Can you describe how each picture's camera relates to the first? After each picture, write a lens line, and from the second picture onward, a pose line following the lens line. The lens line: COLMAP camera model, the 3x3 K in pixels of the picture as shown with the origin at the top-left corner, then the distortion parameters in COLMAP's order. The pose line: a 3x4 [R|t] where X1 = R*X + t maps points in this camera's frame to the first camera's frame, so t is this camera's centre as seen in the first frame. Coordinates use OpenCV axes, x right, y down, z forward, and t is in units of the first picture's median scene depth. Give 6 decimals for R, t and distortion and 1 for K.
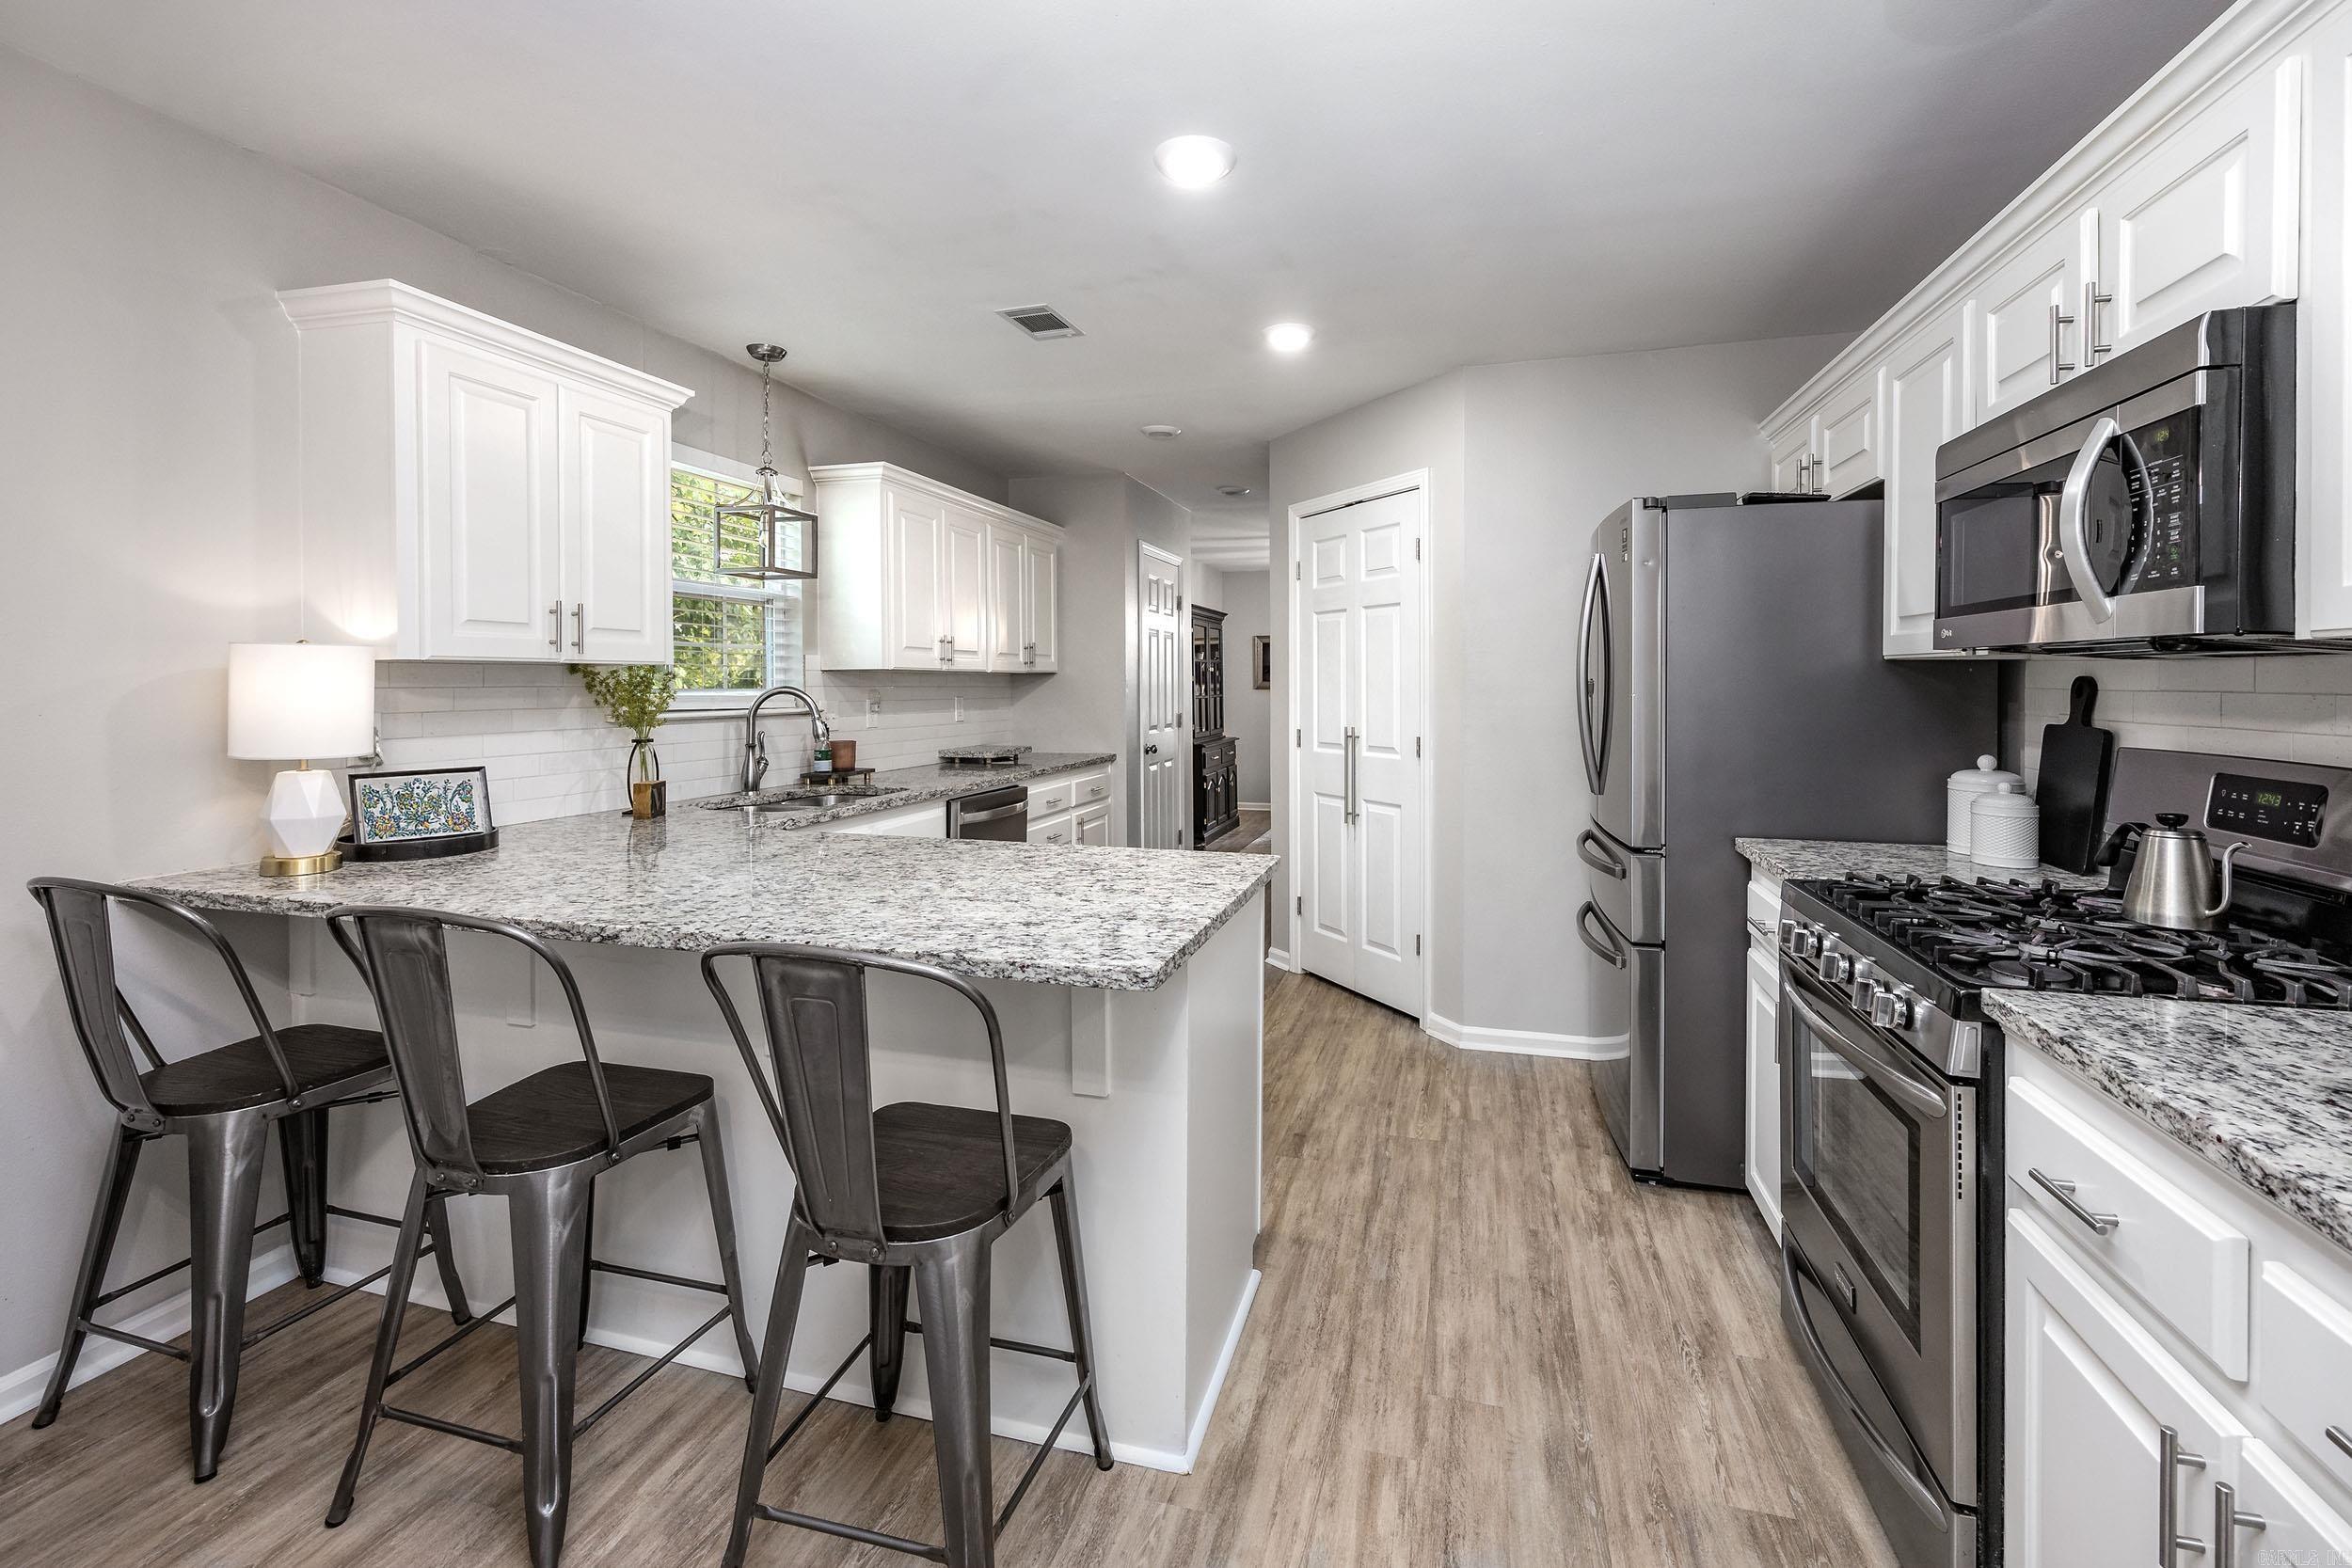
lens RADIAL K [[1002.3, 0, 1174.7], [0, 1002.3, 683.7], [0, 0, 1]] dist [-0.001797, -0.000335]
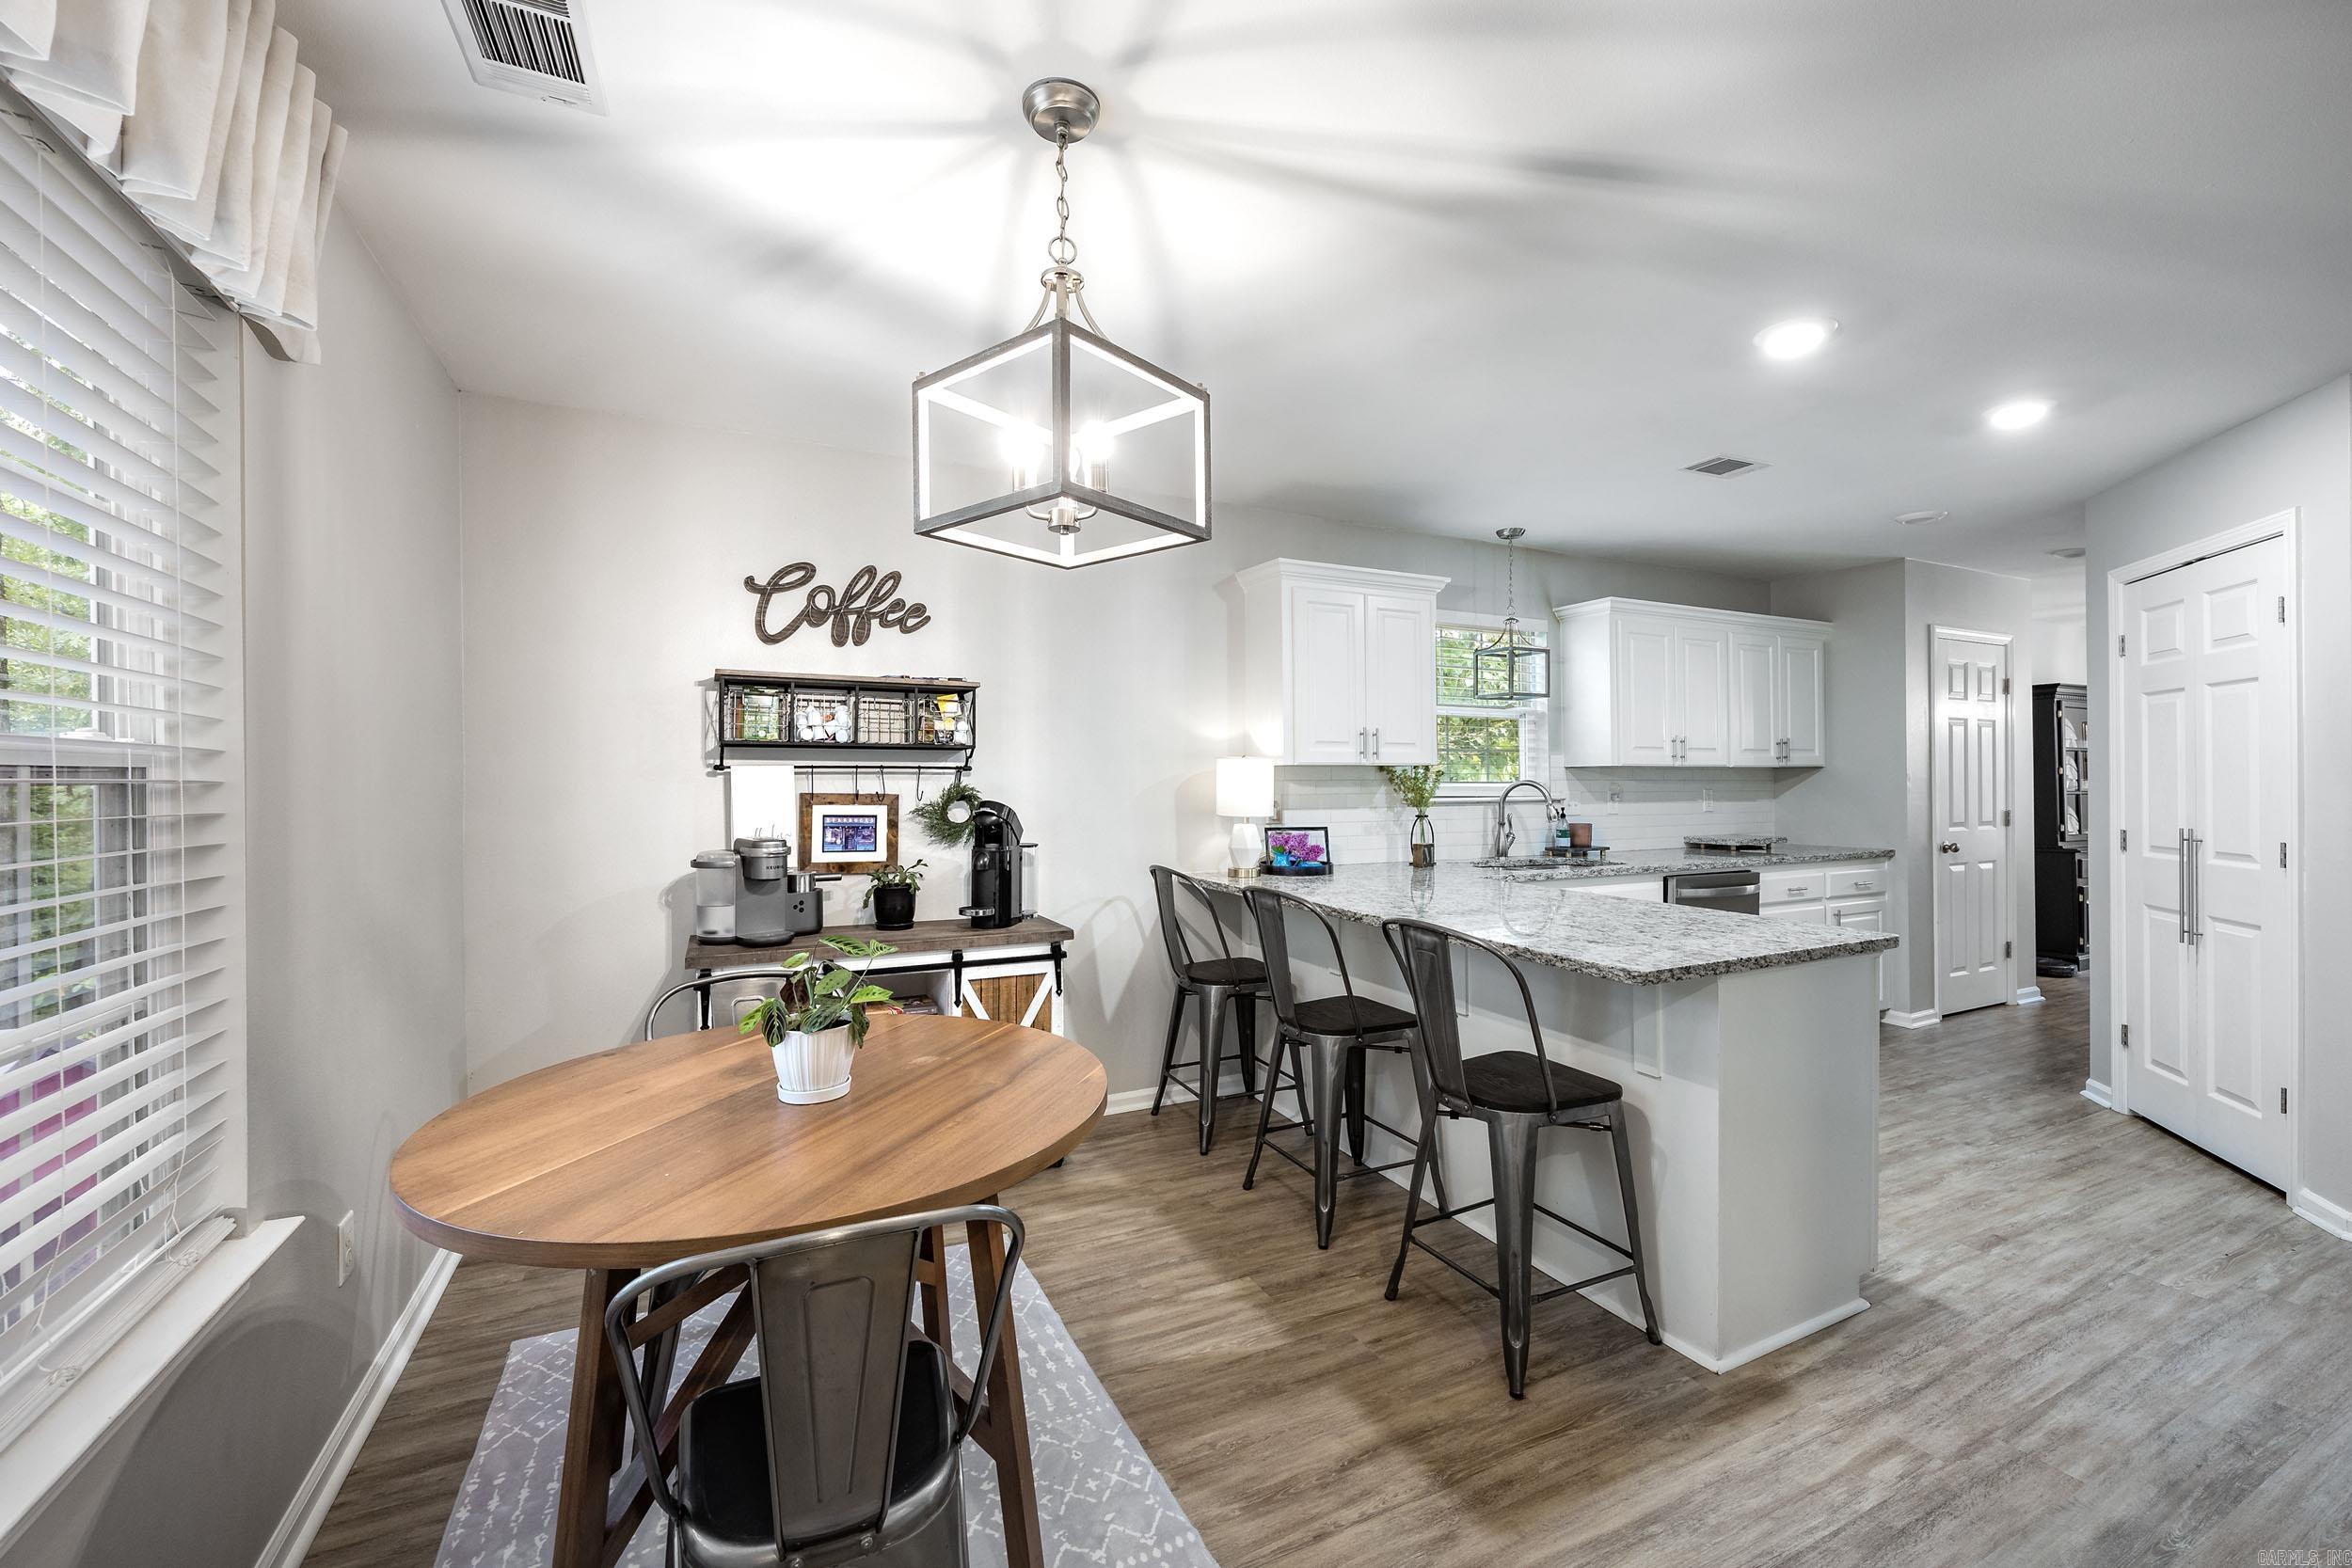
lens RADIAL K [[947.1, 0, 1195.4], [0, 947.1, 786.2], [0, 0, 1]] dist [0.000587, 0.000163]
pose [[0.682595, 0.005354, -0.730777, 0.289979], [0.001528, 0.999961, 0.008754, -0.000838], [0.730795, -0.007092, 0.682560, -0.228176]]
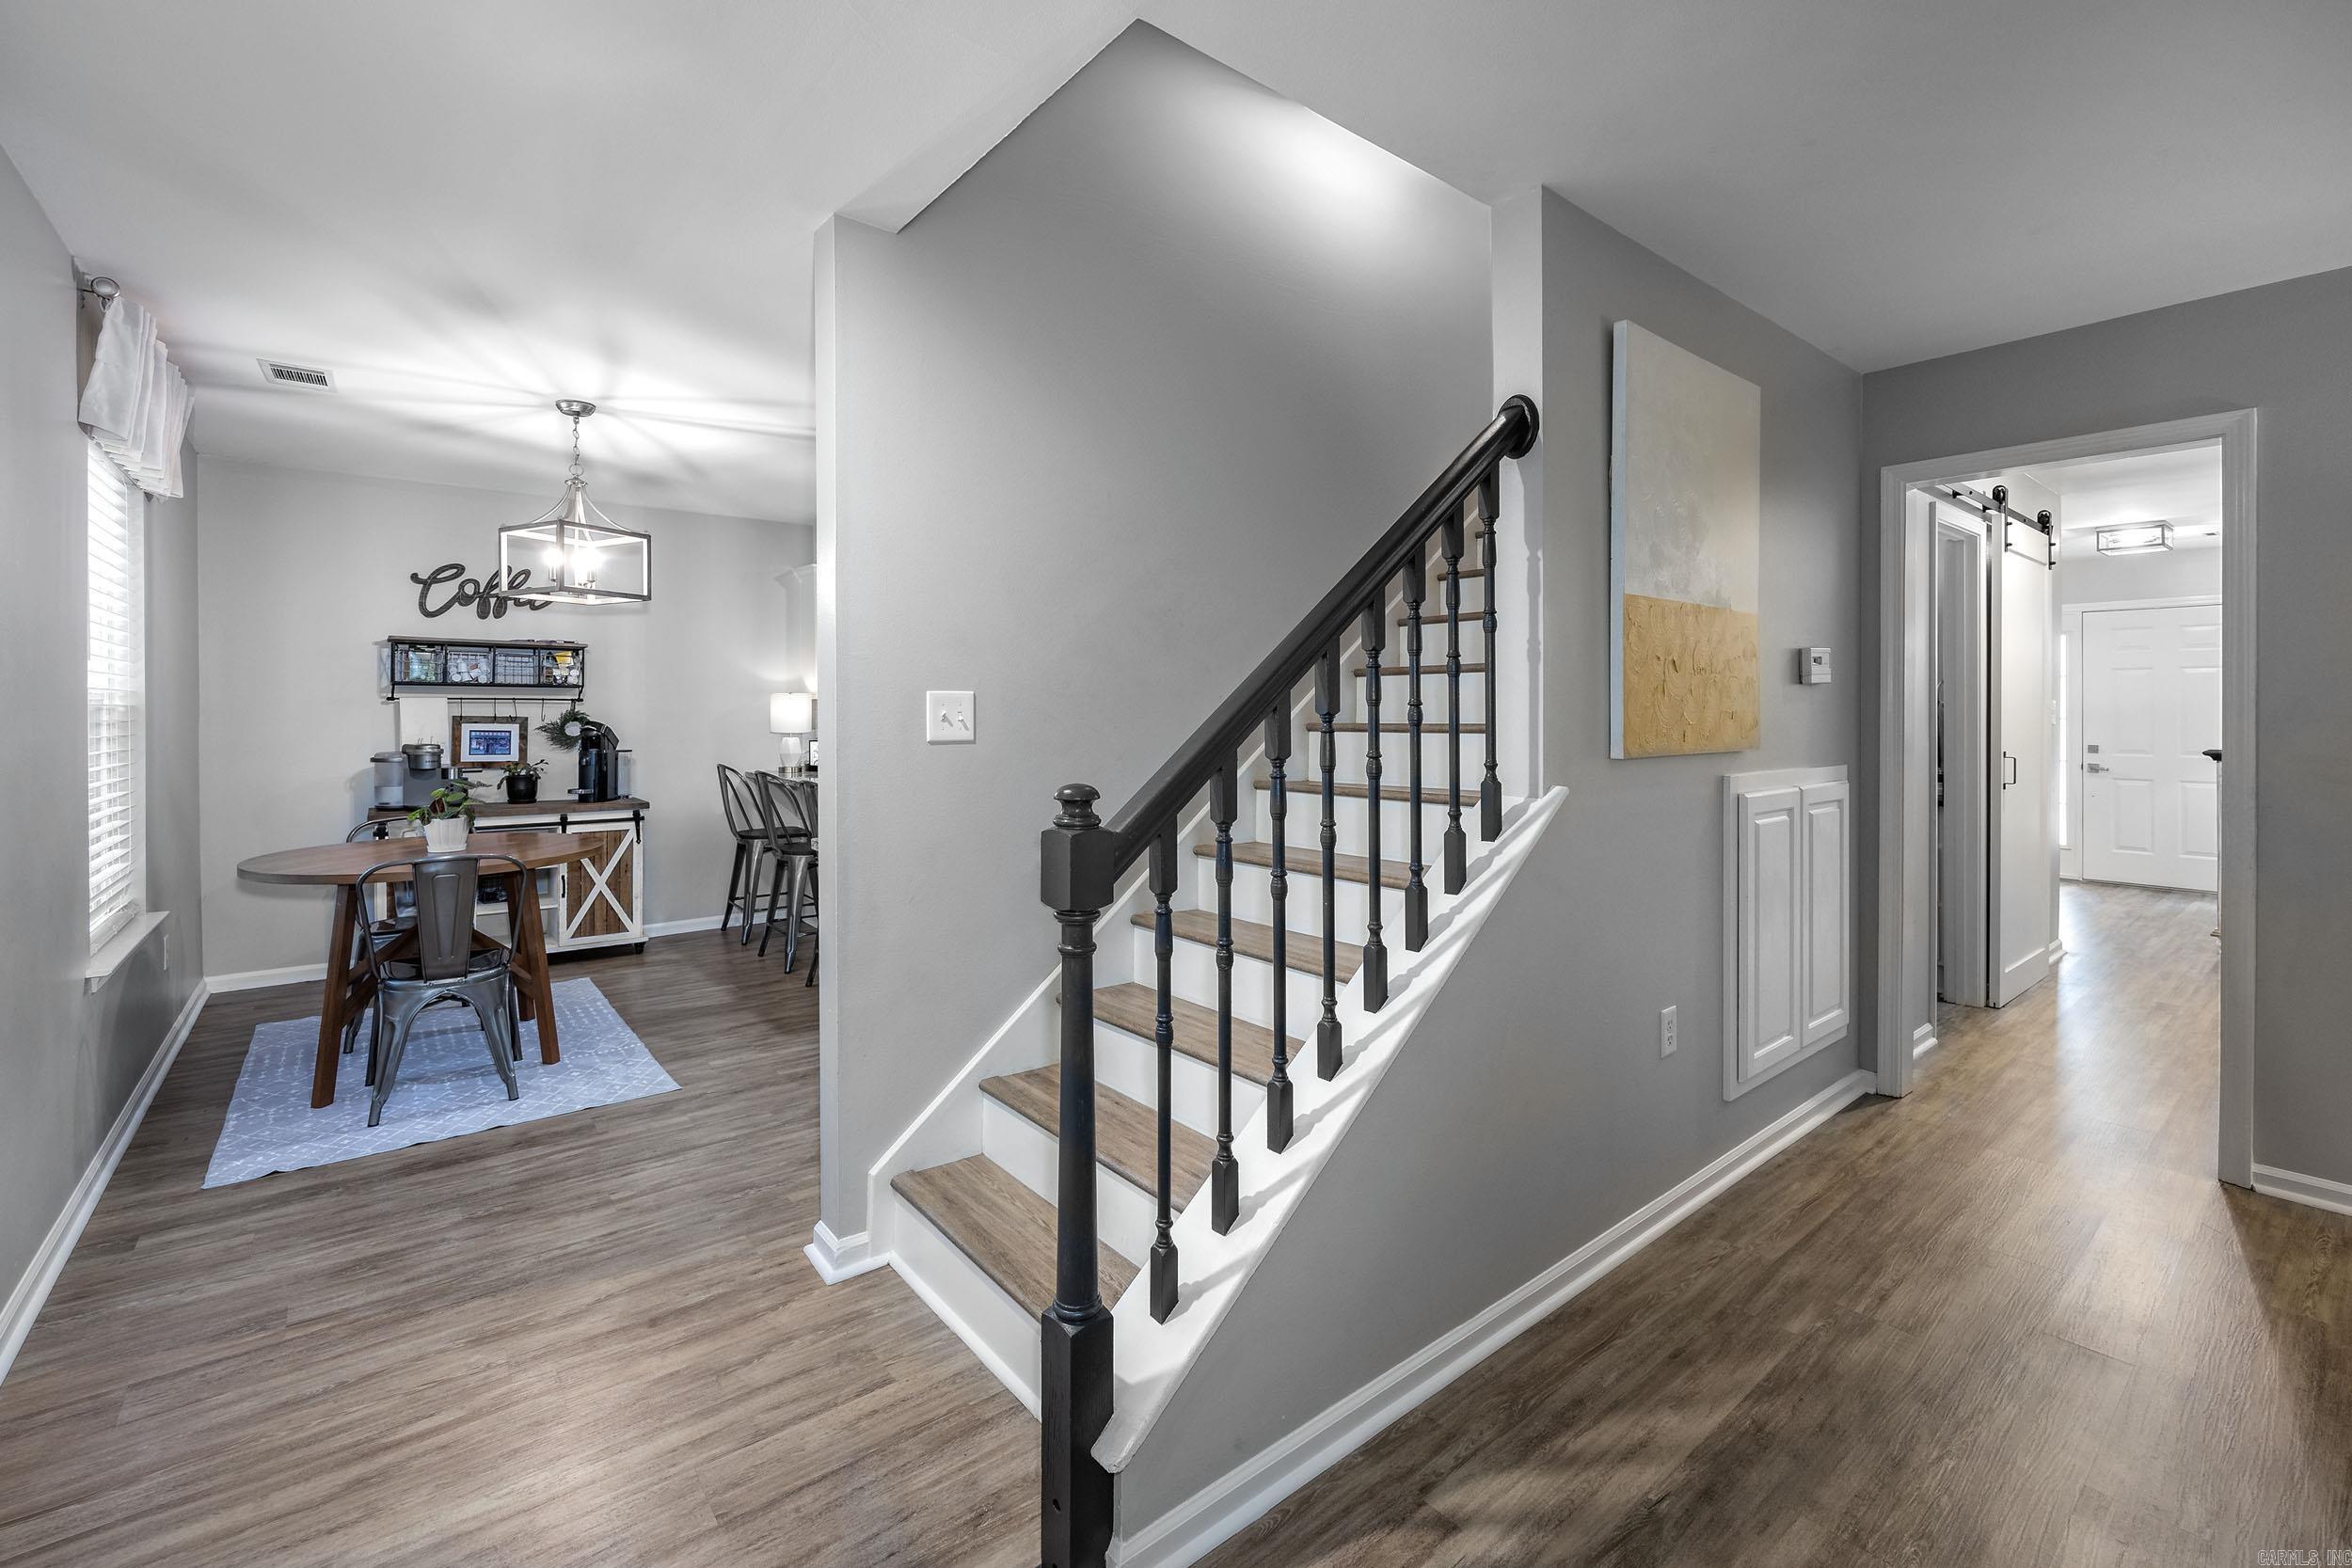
lens RADIAL K [[995.2, 0, 1204.0], [0, 995.2, 715.4], [0, 0, 1]] dist [-0.000620, -0.000026]
pose [[0.831027, 0.007005, -0.556188, 1.463993], [-0.003493, 0.999967, 0.007374, -0.002152], [0.556221, -0.004185, 0.831024, -0.601706]]
